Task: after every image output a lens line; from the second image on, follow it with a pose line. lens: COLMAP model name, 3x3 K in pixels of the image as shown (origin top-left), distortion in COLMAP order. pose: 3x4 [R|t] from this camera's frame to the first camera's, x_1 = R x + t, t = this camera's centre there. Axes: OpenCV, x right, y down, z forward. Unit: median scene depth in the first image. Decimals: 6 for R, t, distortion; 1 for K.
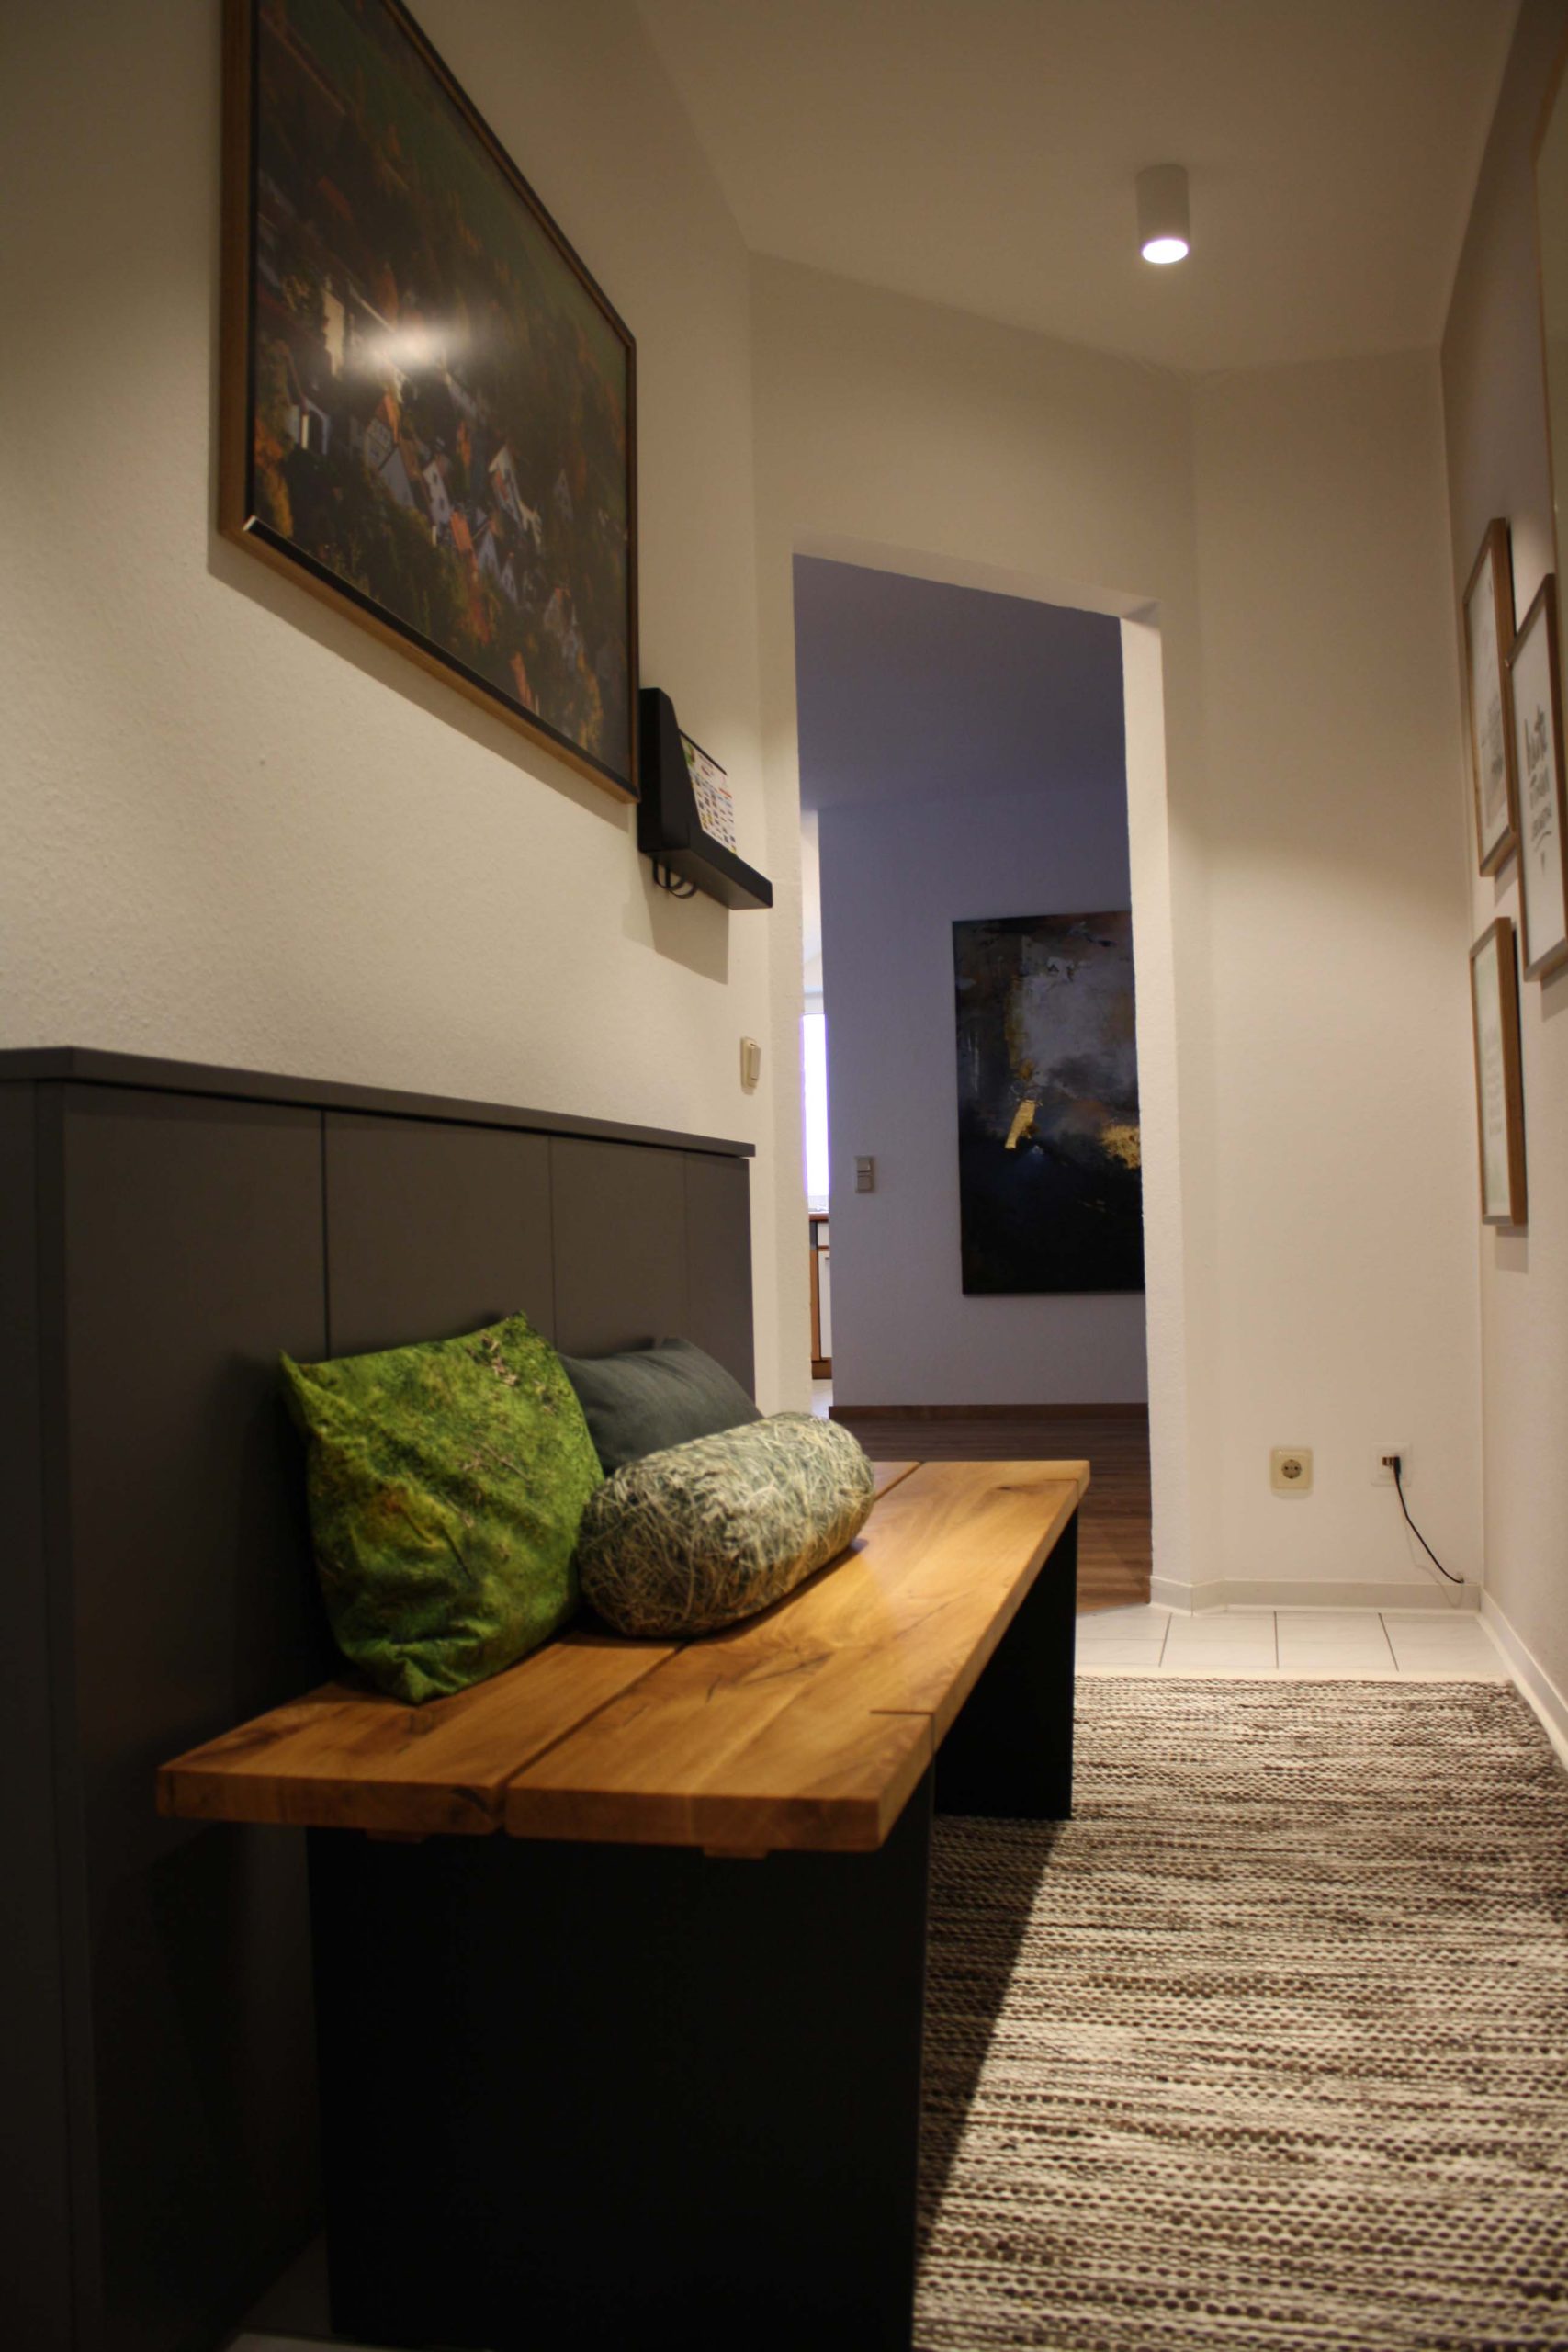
lens RADIAL K [[1990.6, 0, 778.4], [0, 1990.6, 1167.3], [0, 0, 1]] dist [-0.163613, 0.110795]
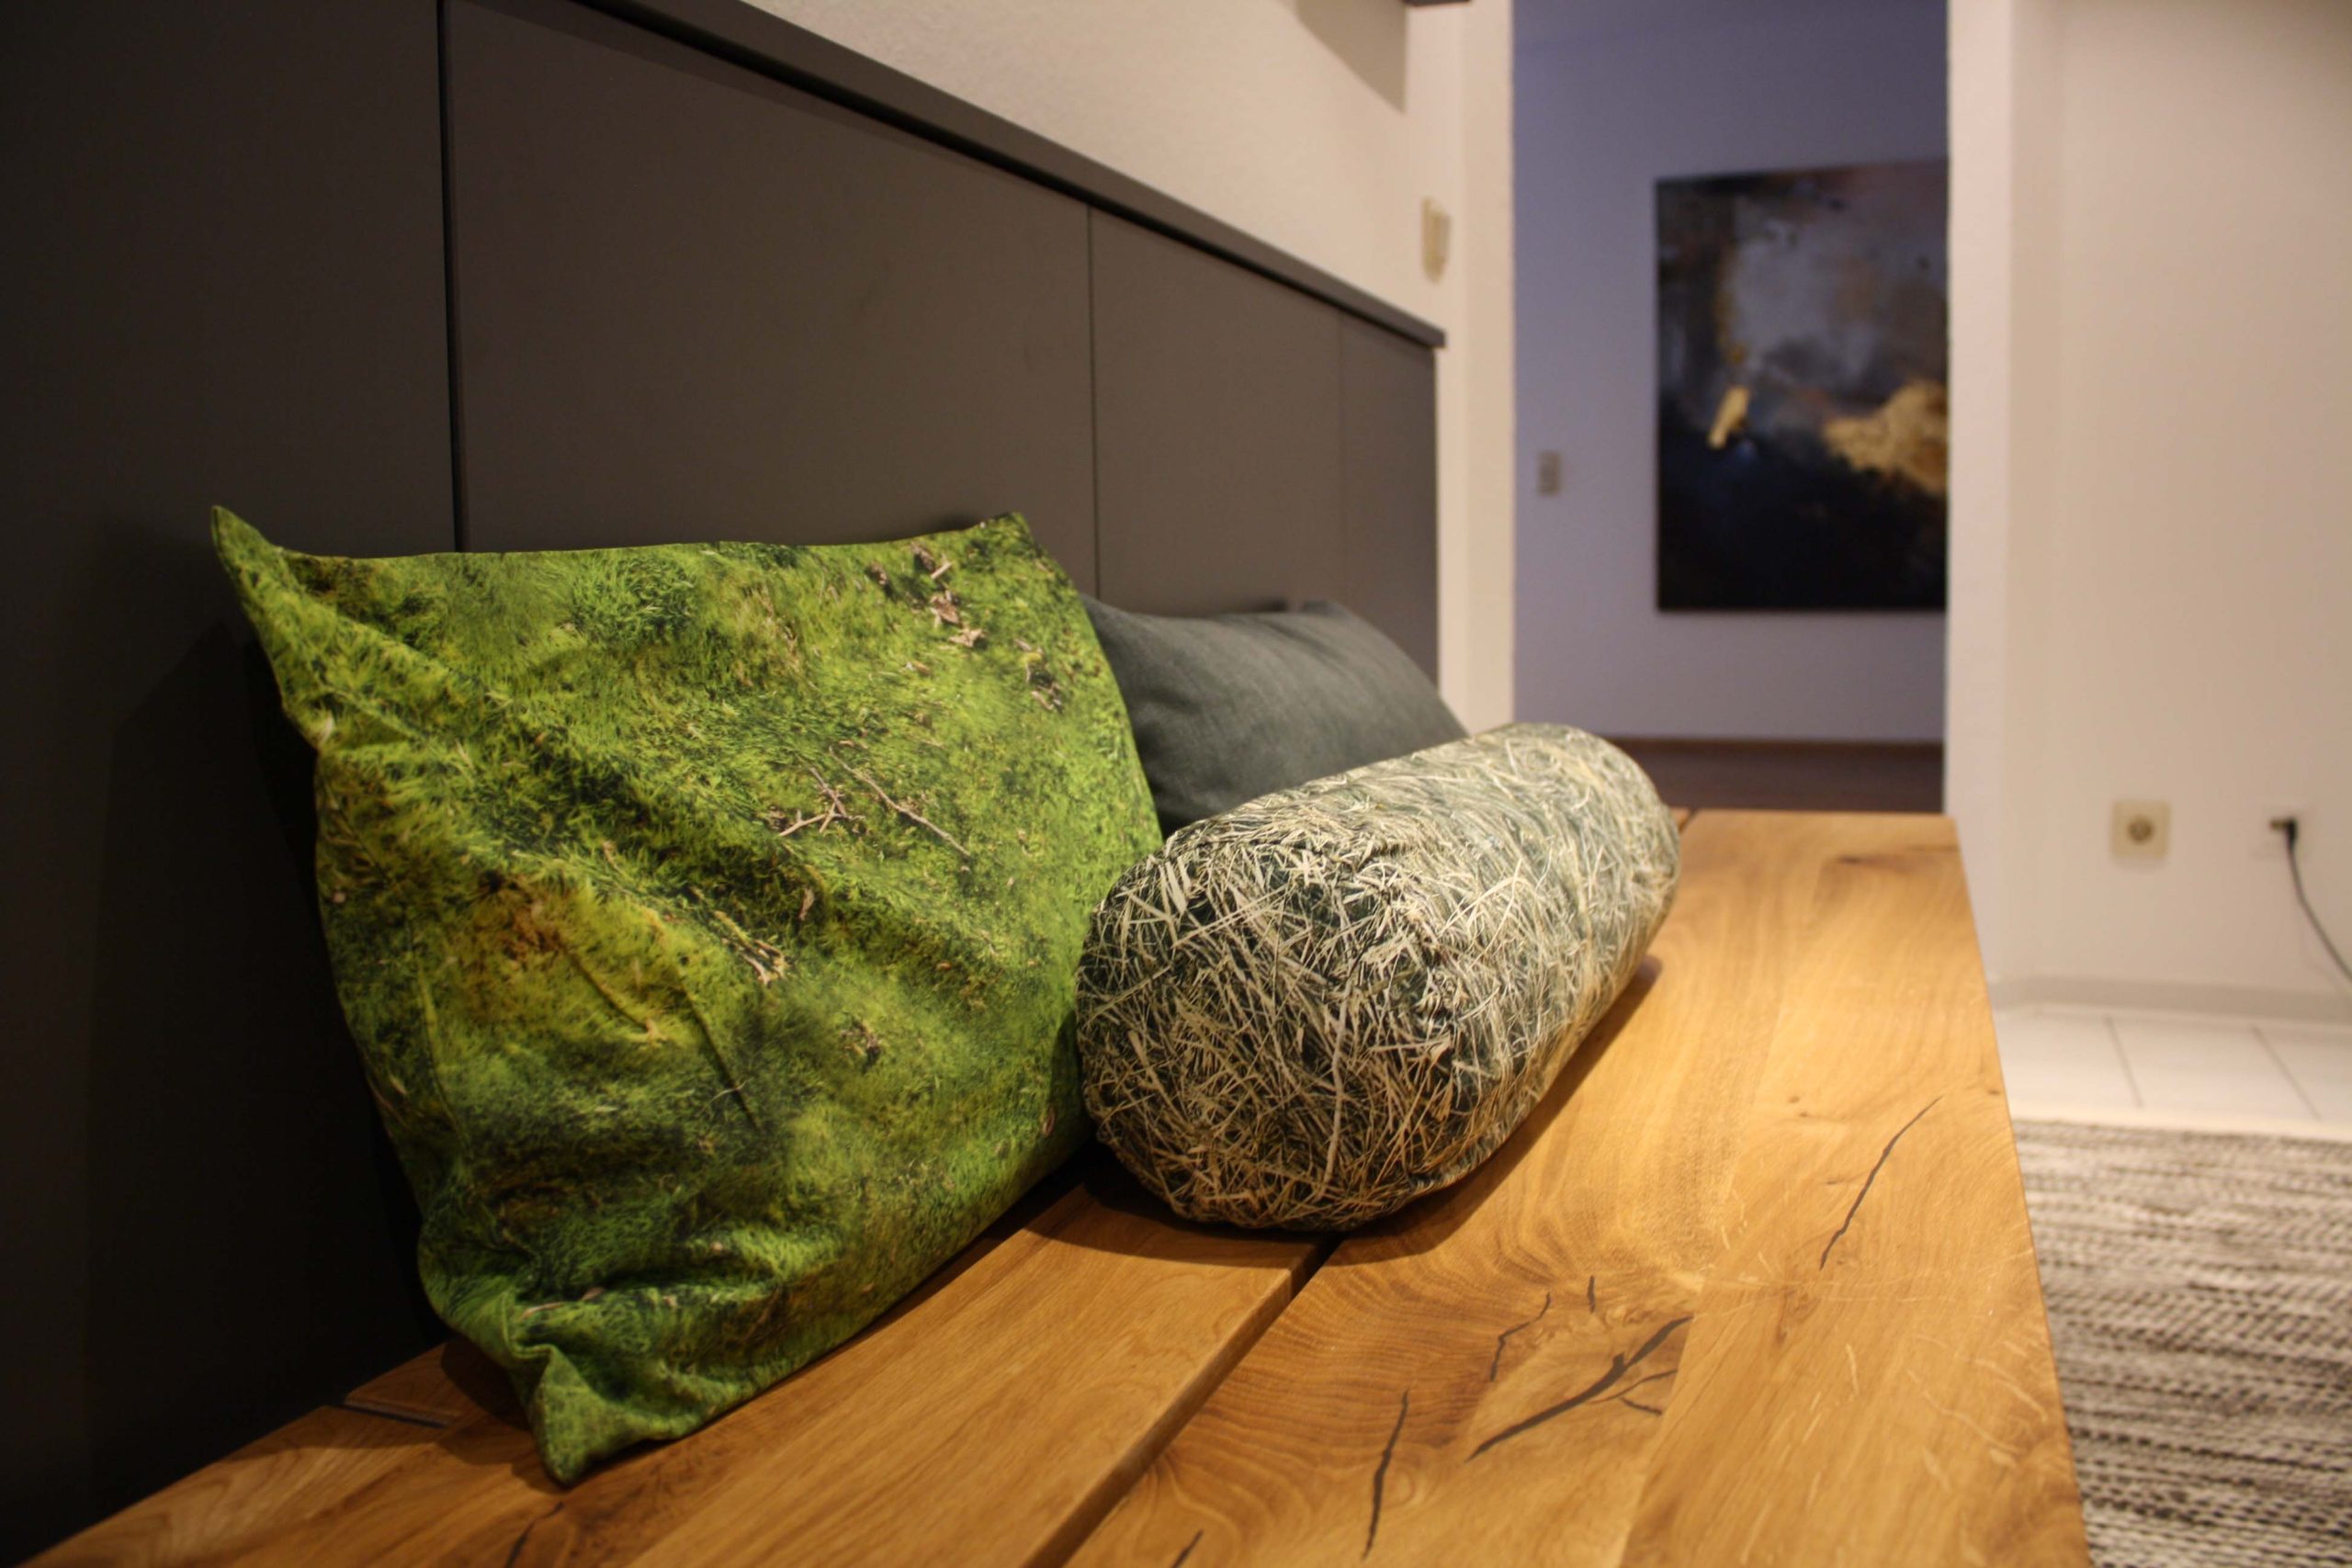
lens RADIAL K [[1990.6, 0, 1178.7], [0, 1990.6, 776.1], [0, 0, 1]] dist [-0.163613, 0.110795]
pose [[0.991689, 0.024411, -0.126319, -0.022164], [-0.006392, 0.989971, 0.141127, 0.069663], [0.128497, -0.139147, 0.981900, 0.510521]]
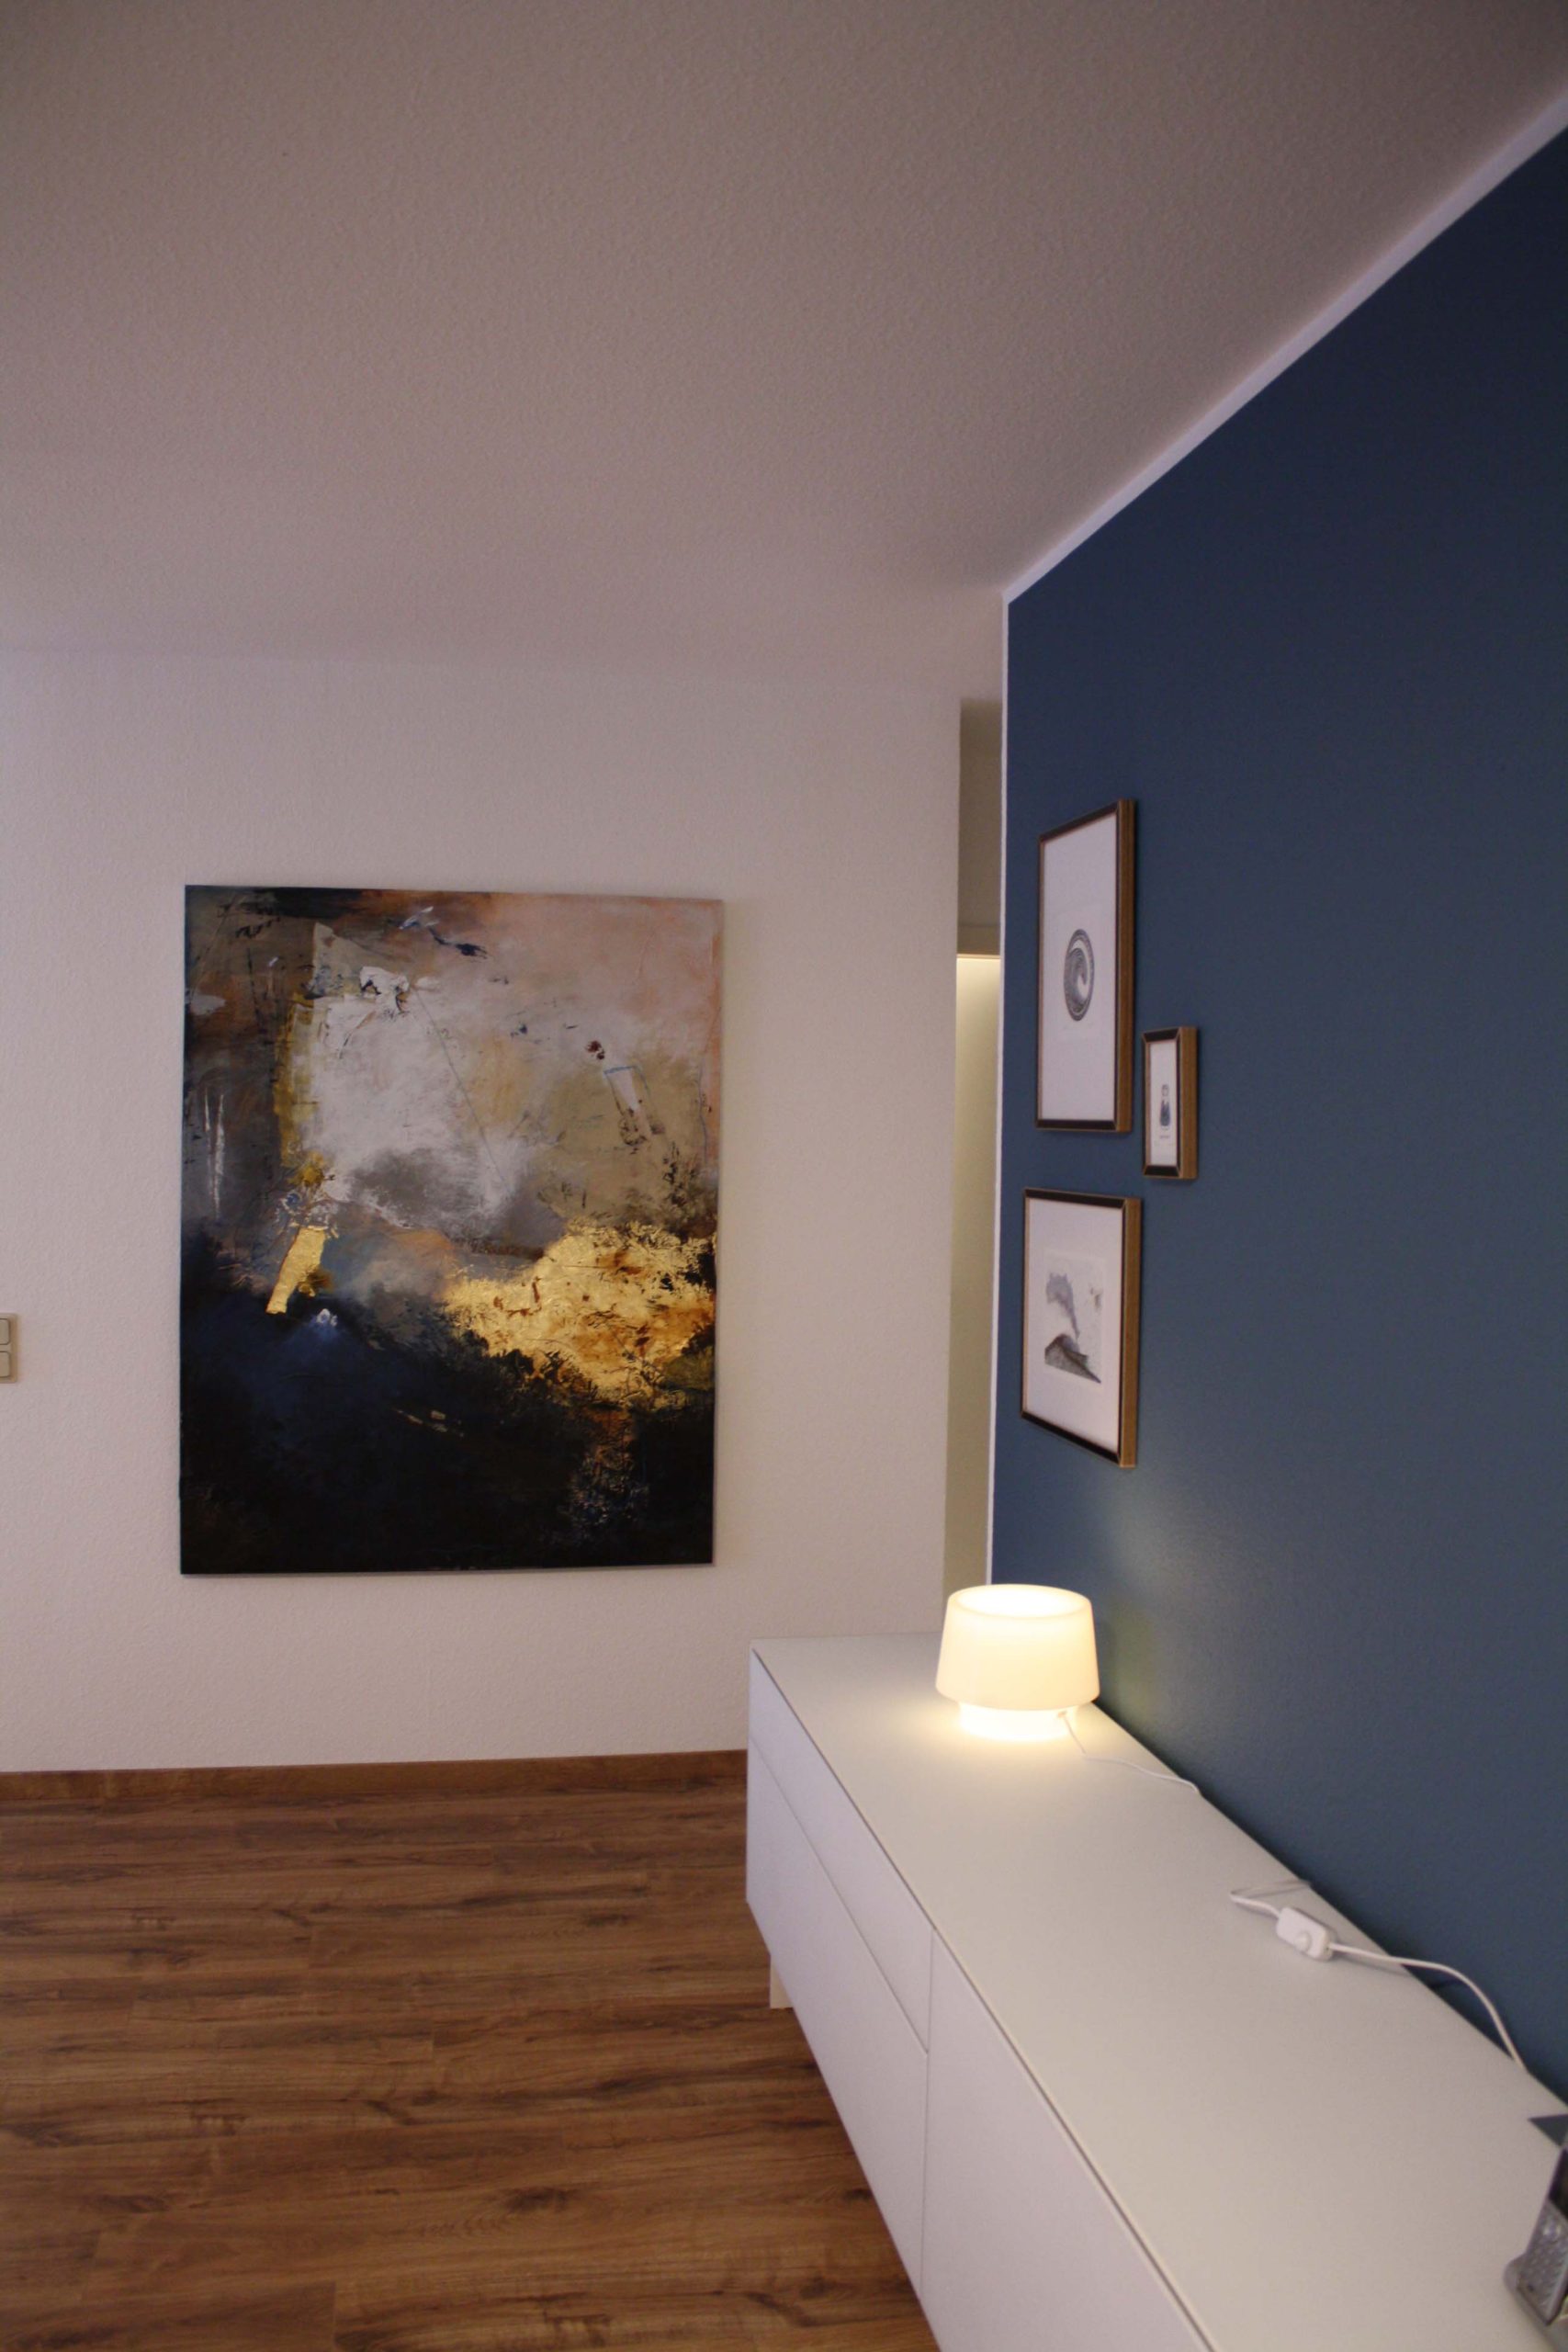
lens RADIAL K [[1990.6, 0, 793.1], [0, 1990.6, 1173.1], [0, 0, 1]] dist [-0.163613, 0.110795]
pose [[0.921776, 0.034150, 0.386215, 0.177930], [-0.047572, 0.998549, 0.025246, -0.322927], [-0.384792, -0.041644, 0.922063, 2.123951]]
